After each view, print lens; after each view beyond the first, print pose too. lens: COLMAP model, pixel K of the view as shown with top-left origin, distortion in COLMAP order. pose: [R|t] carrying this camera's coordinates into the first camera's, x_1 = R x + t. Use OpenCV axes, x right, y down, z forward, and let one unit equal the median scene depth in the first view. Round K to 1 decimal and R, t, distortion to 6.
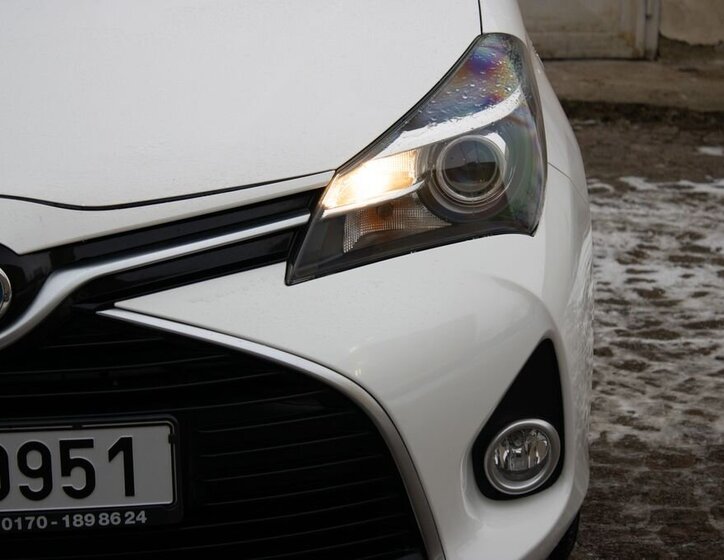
lens RADIAL K [[2065.5, 0, 360.4], [0, 2065.5, 279.6], [0, 0, 1]] dist [0.104646, 0.000000]
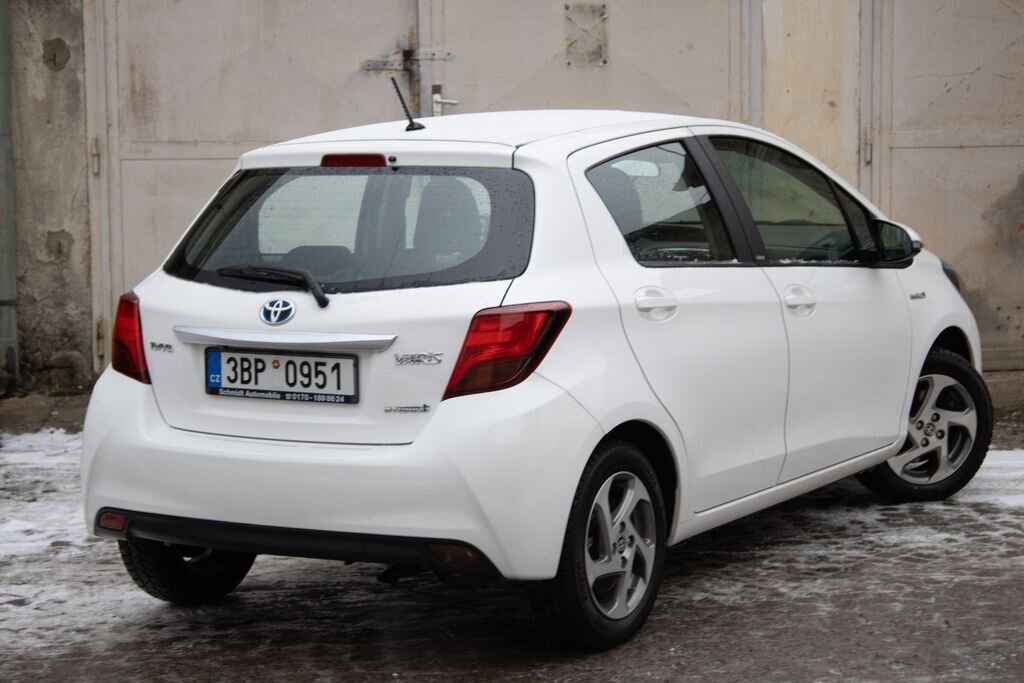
lens RADIAL K [[2371.4, 0, 516.1], [0, 2371.4, 335.8], [0, 0, 1]] dist [0.068475, 0.000000]
pose [[0.999797, -0.018007, 0.009084, -0.033321], [0.019051, 0.991022, -0.132336, 0.122298], [-0.006619, 0.132482, 0.991163, -0.901120]]
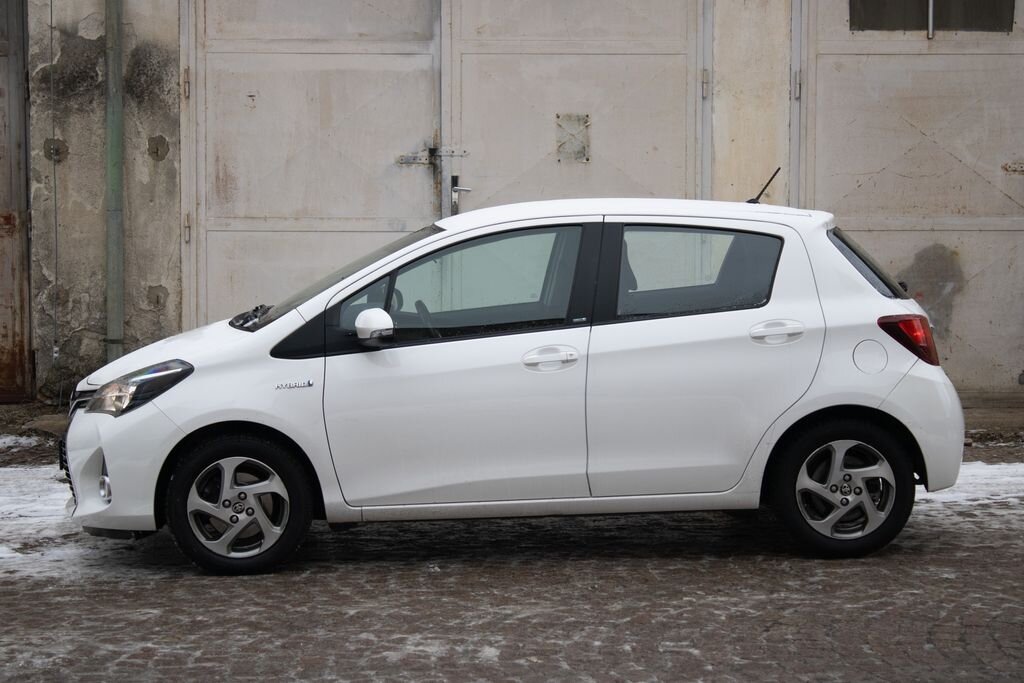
lens RADIAL K [[2235.5, 0, 512.0], [0, 2235.5, 331.3], [0, 0, 1]] dist [0.052520, 0.000000]
pose [[0.999889, -0.002152, -0.014723, 0.046596], [-0.000302, 0.986343, -0.164705, 0.253777], [0.014876, 0.164691, 0.986233, -1.498143]]
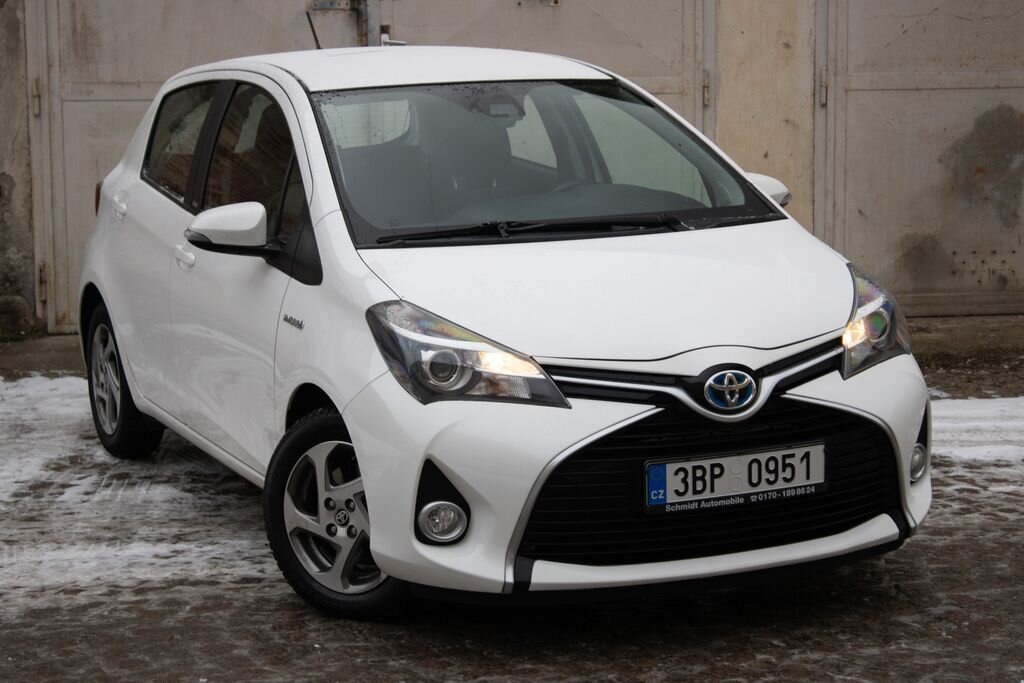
lens RADIAL K [[2290.9, 0, 515.5], [0, 2290.9, 341.8], [0, 0, 1]] dist [0.066419, 0.000000]
pose [[0.999645, -0.018101, 0.019548, -0.000136], [0.019997, 0.994624, -0.101607, 0.091201], [-0.017603, 0.101962, 0.994633, -0.757505]]
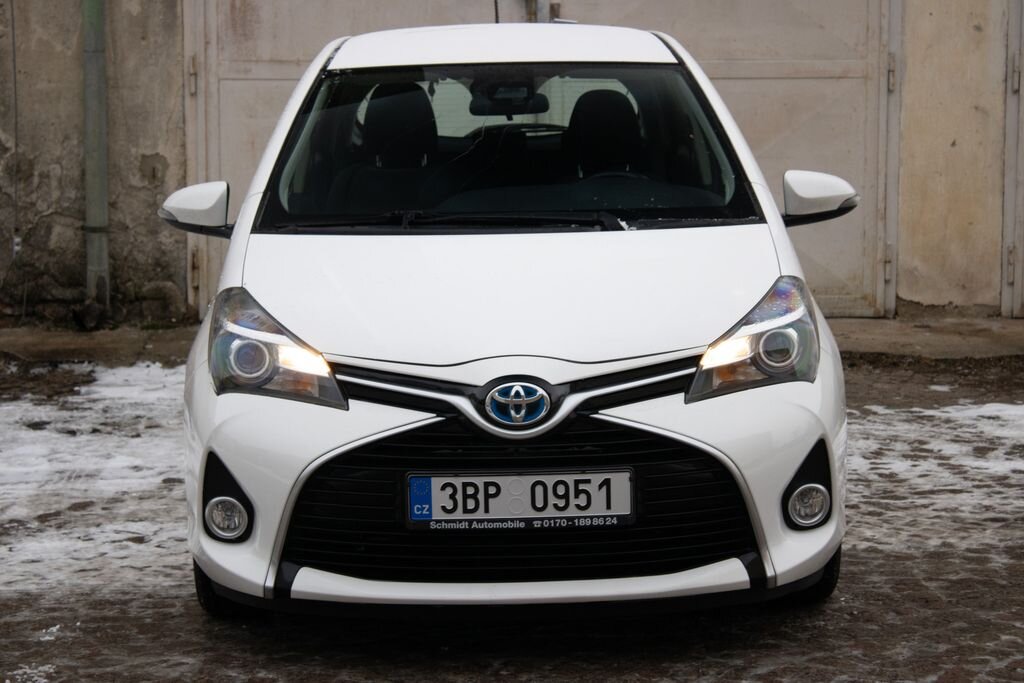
lens RADIAL K [[2517.6, 0, 509.0], [0, 2517.6, 337.1], [0, 0, 1]] dist [0.089990, 0.000000]
pose [[0.999839, -0.004030, -0.017478, -0.107191], [0.002058, 0.993773, -0.111408, 0.136174], [0.017818, 0.111354, 0.993621, -0.897534]]
